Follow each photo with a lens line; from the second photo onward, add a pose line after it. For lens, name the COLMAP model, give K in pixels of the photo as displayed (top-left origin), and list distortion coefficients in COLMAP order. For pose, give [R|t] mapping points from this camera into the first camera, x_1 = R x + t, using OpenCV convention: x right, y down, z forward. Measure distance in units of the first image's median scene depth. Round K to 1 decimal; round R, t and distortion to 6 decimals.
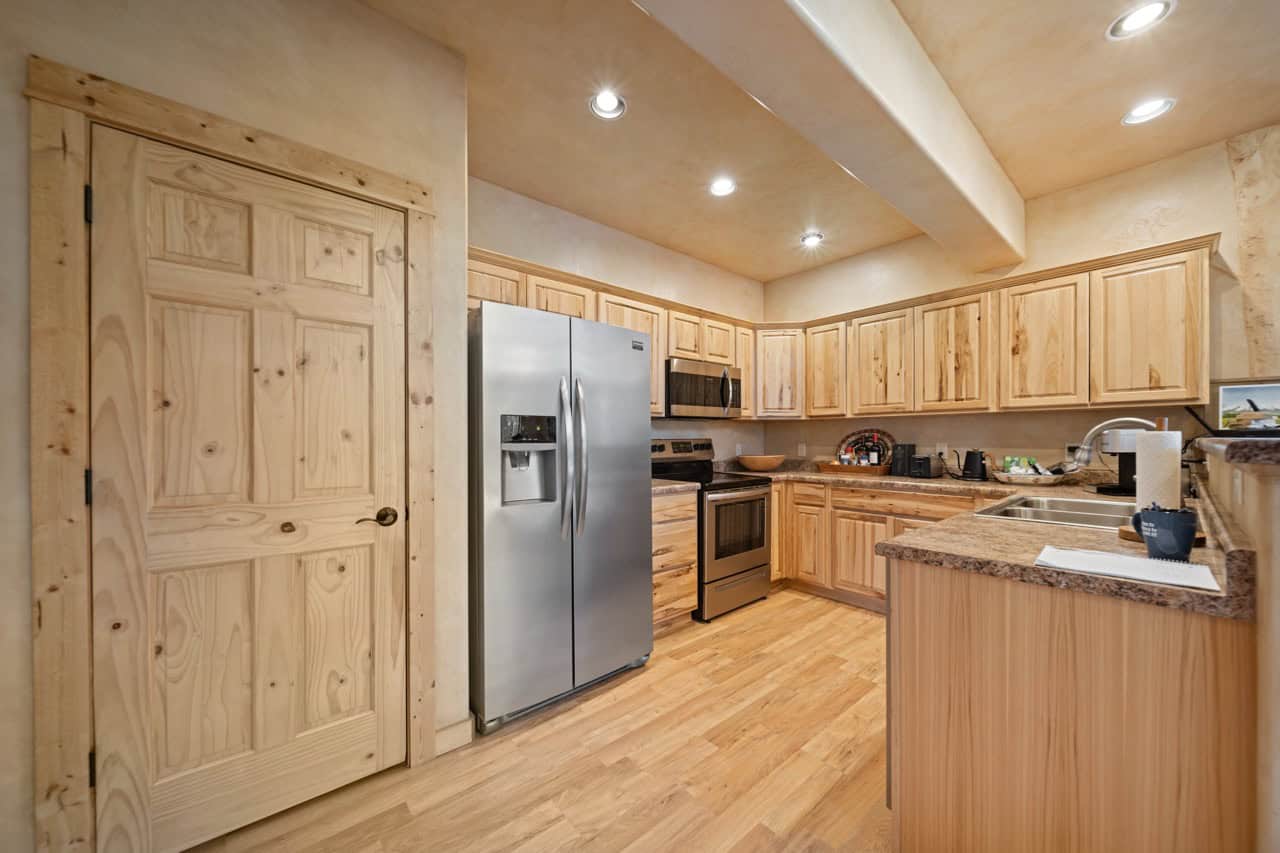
lens RADIAL K [[456.5, 0, 639.4], [0, 456.5, 440.3], [0, 0, 1]] dist [-0.005918, -0.000125]
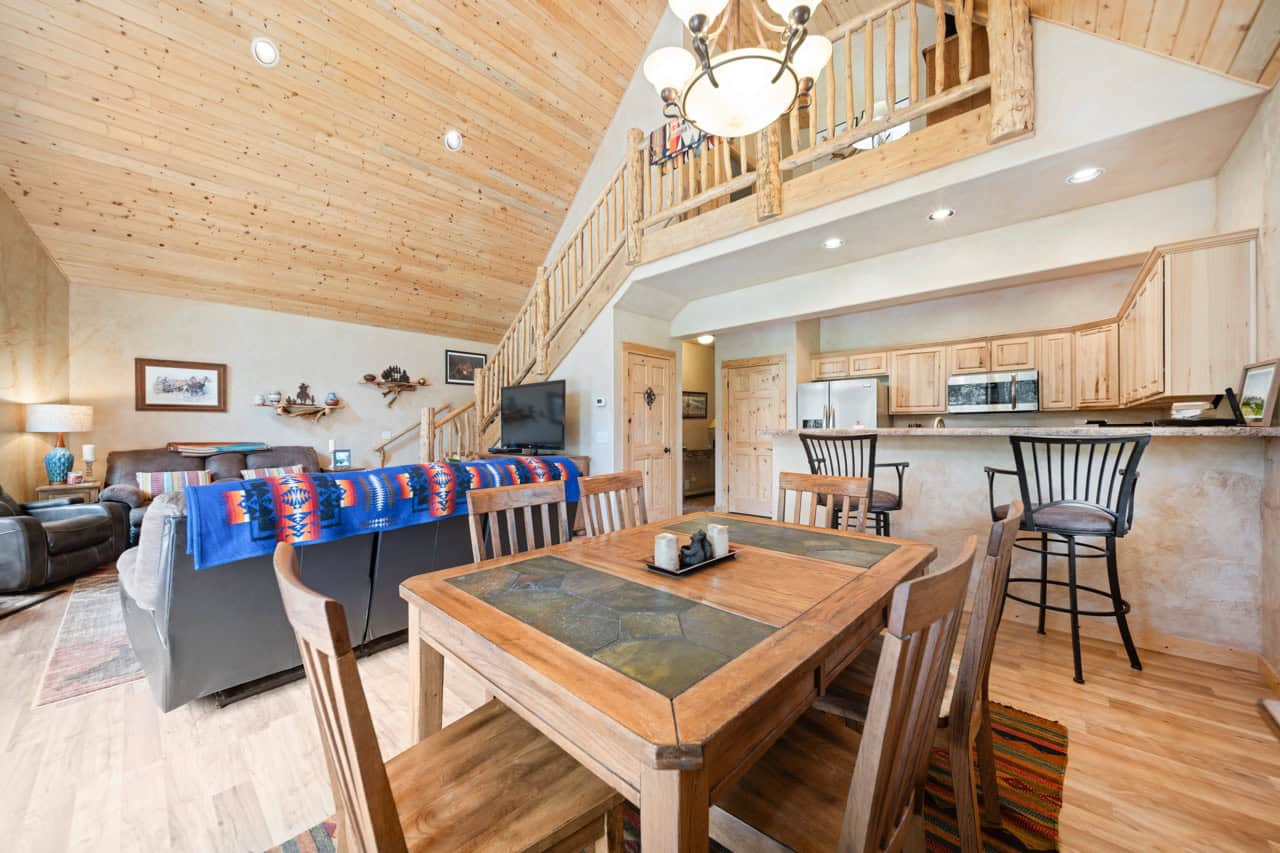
lens RADIAL K [[459.8, 0, 635.0], [0, 459.8, 428.5], [0, 0, 1]] dist [0.000801, -0.001984]
pose [[0.126107, 0.003666, -0.992010, 1.692623], [0.003062, 0.999987, 0.004084, -0.009148], [0.992012, -0.003553, 0.126094, -0.330522]]
